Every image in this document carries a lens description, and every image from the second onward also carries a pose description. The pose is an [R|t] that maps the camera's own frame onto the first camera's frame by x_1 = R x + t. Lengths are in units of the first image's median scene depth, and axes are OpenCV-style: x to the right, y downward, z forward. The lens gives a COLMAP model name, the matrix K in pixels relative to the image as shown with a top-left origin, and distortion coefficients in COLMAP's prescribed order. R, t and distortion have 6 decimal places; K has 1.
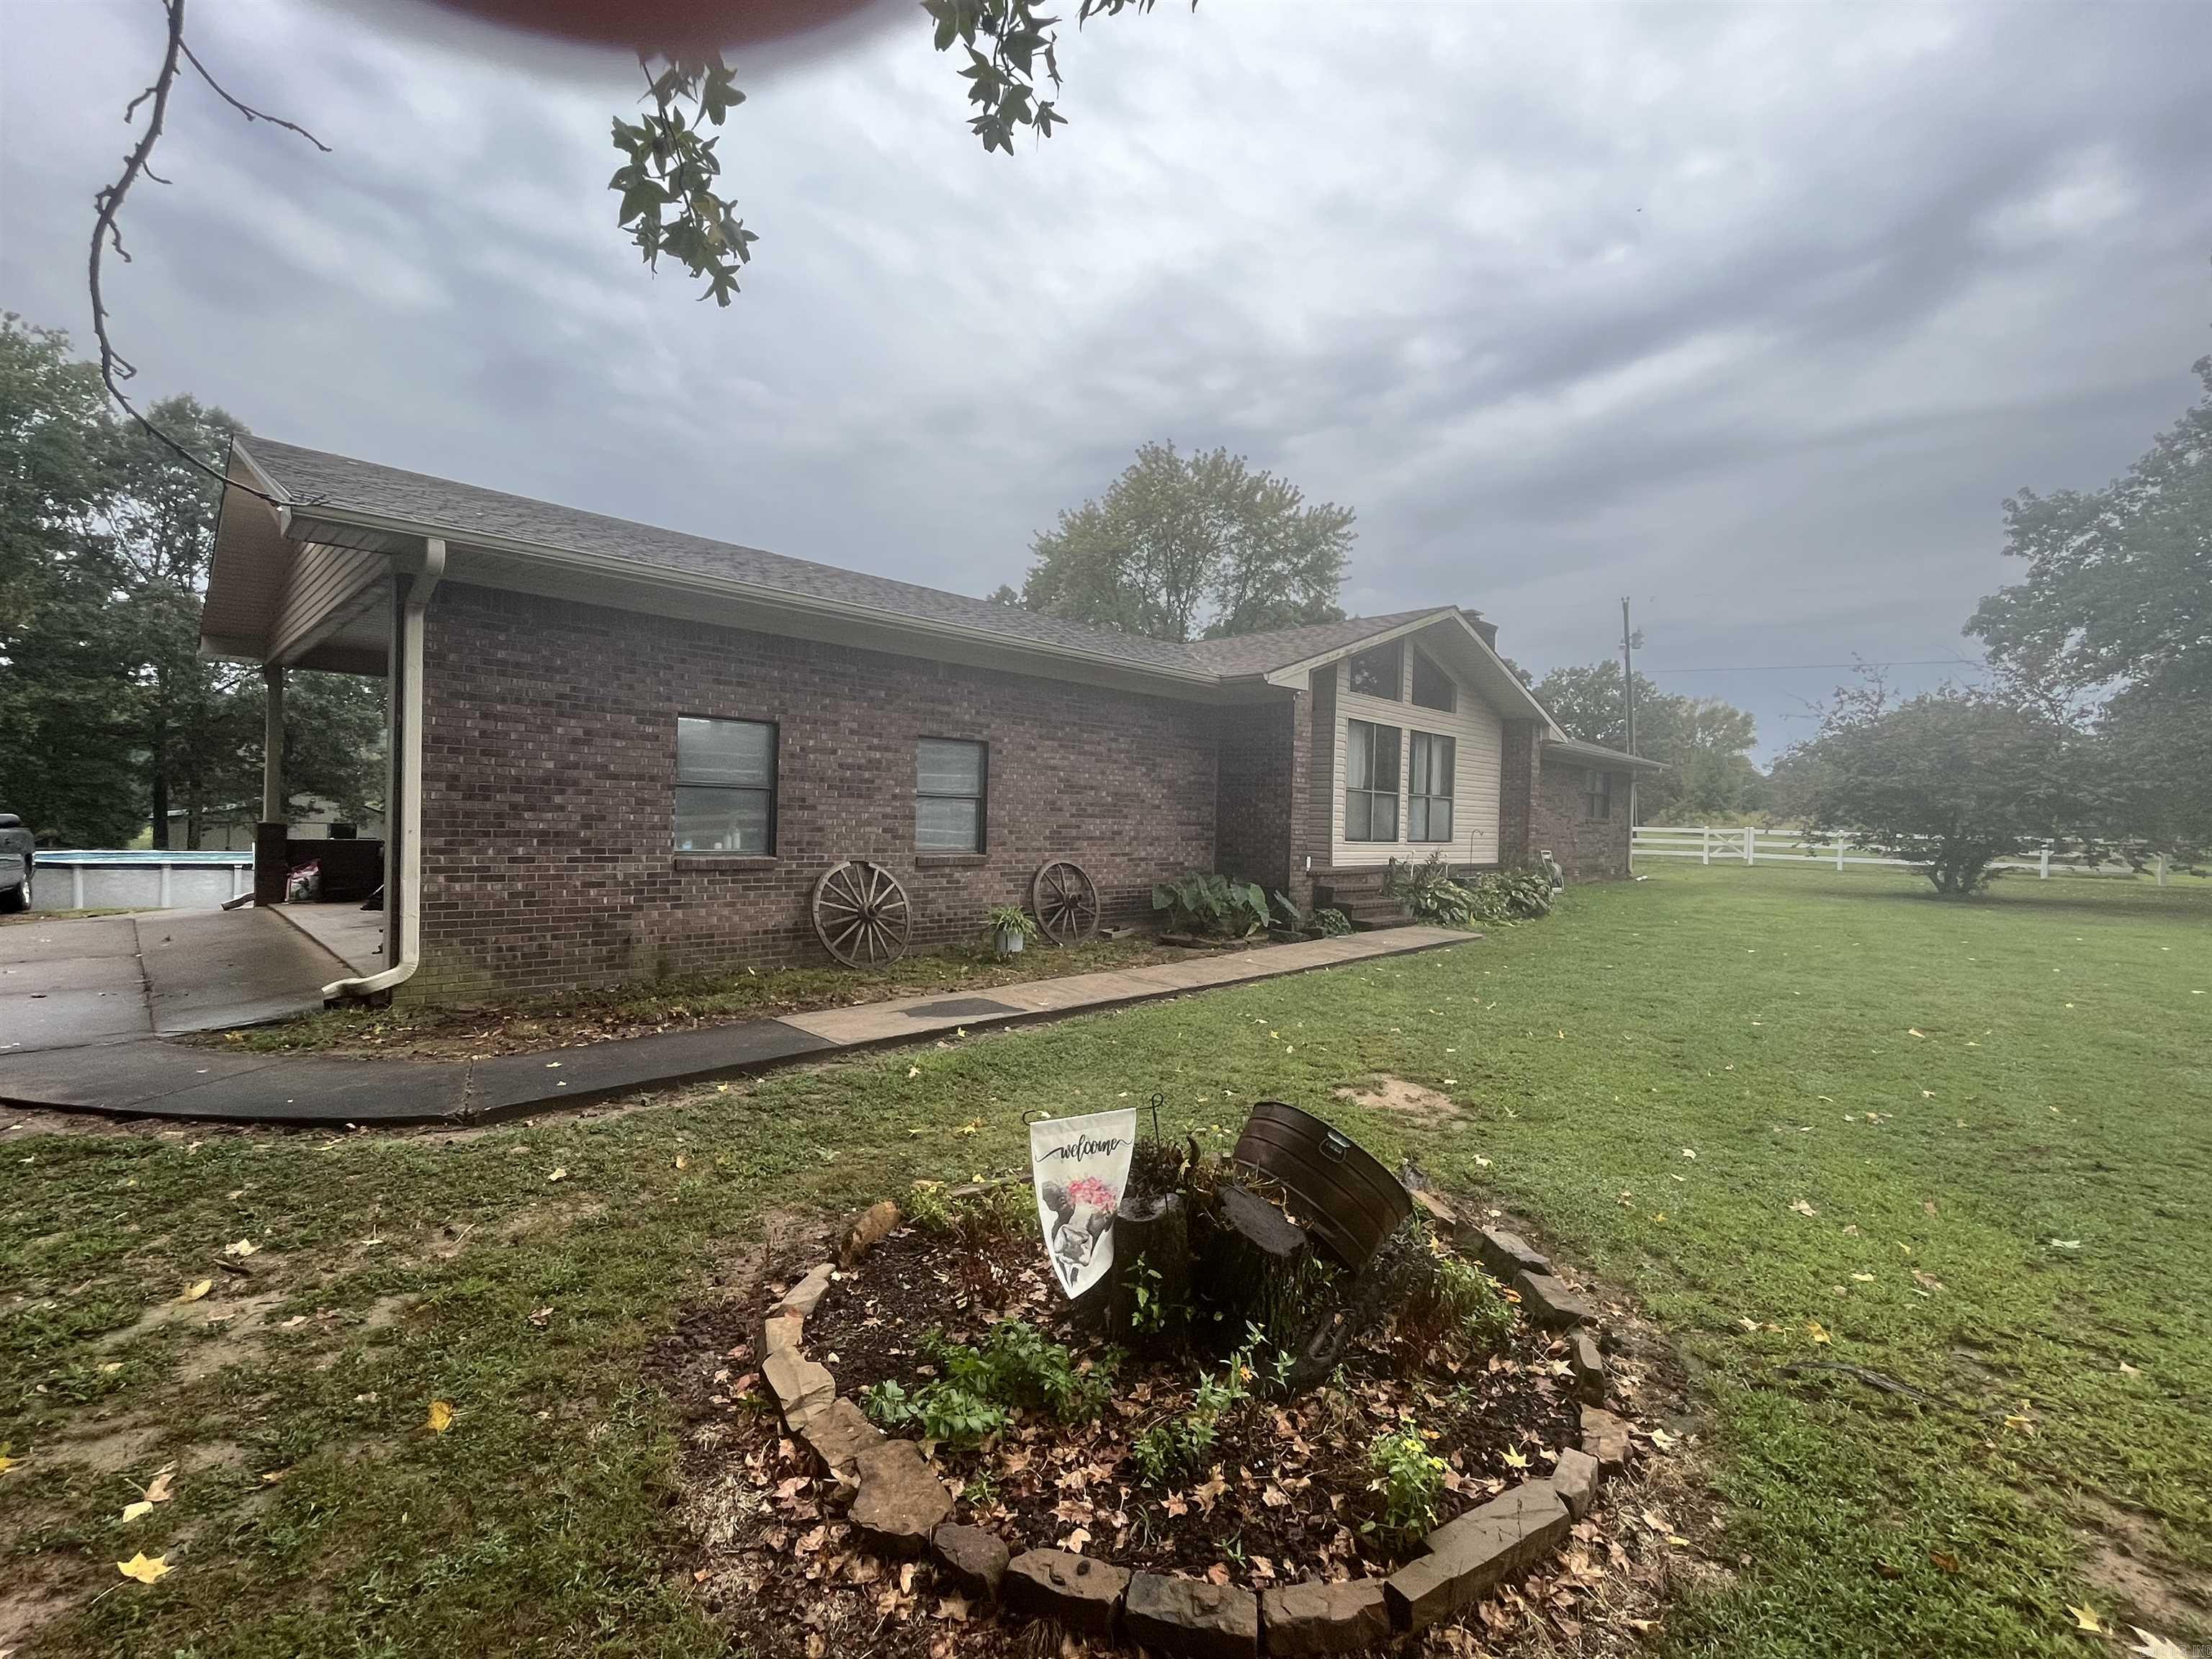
lens RADIAL K [[1006.4, 0, 1106.0], [0, 1006.4, 829.5], [0, 0, 1]] dist [0.000403, 0.000132]
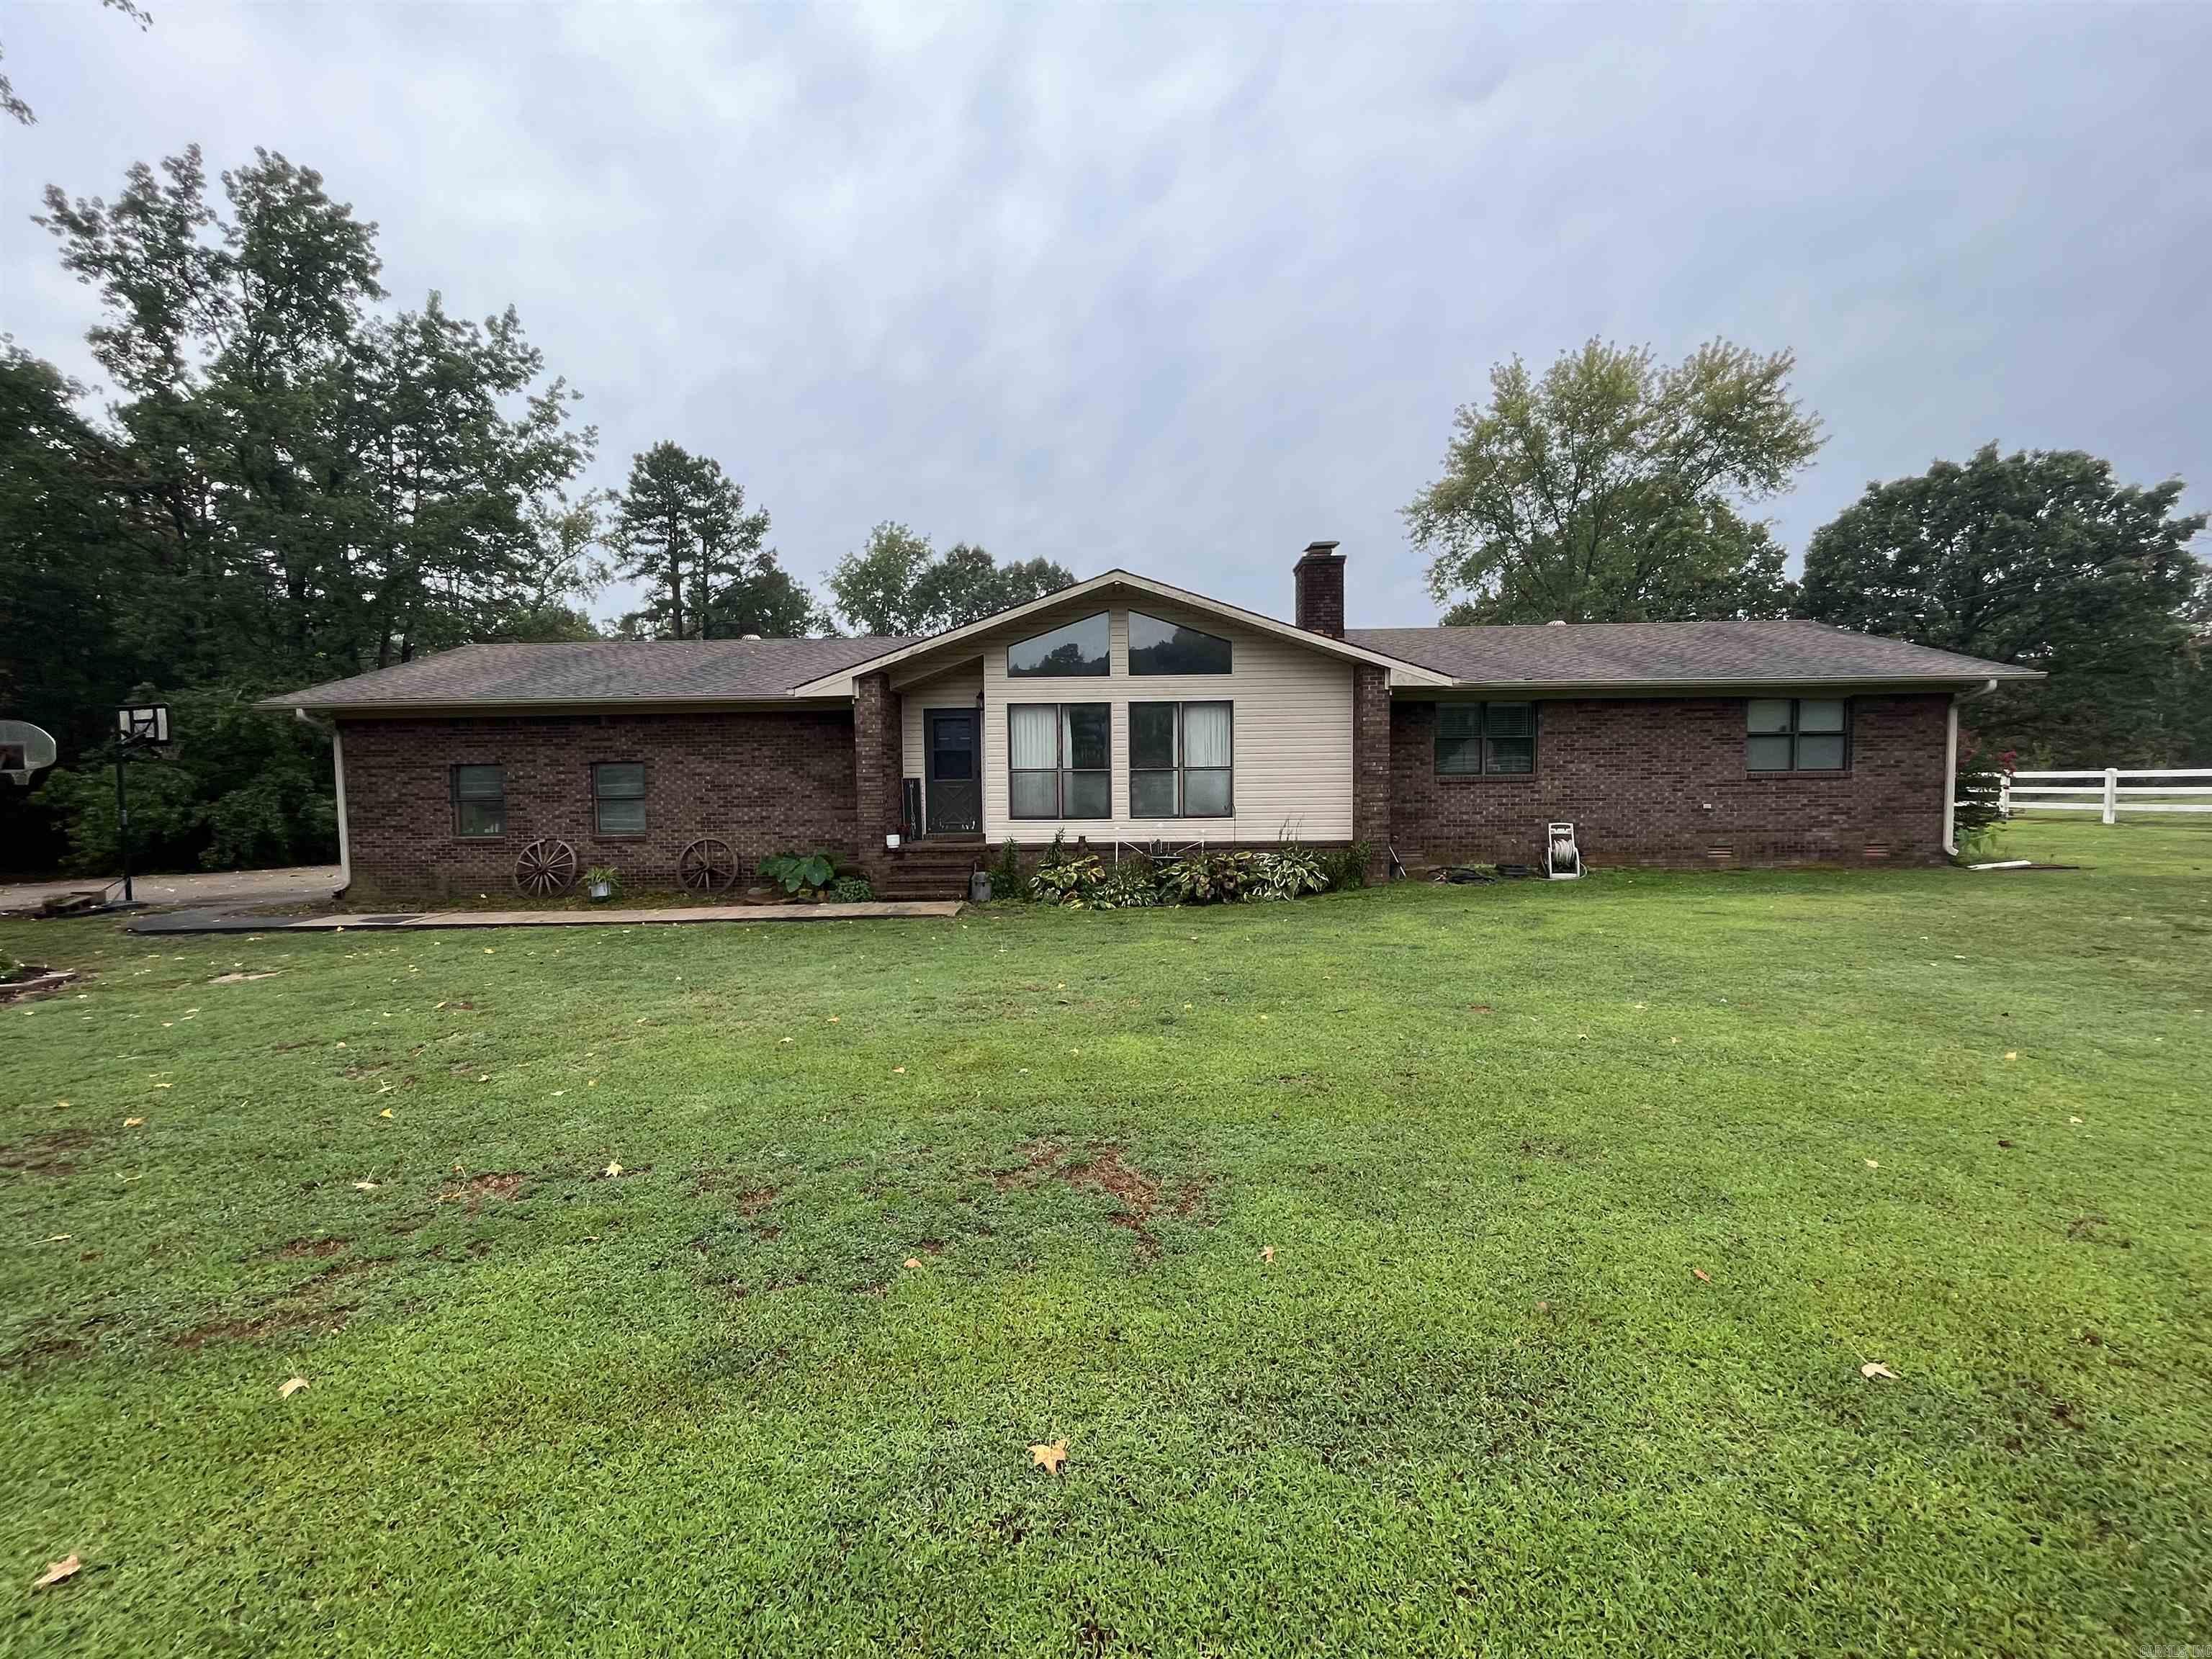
lens RADIAL K [[902.7, 0, 1102.9], [0, 902.7, 831.2], [0, 0, 1]] dist [-0.002494, -0.000091]
pose [[0.674312, 0.006856, -0.738415, 1.071279], [0.026904, 0.999065, 0.033845, -0.005951], [0.737956, -0.042688, 0.673497, 0.451187]]
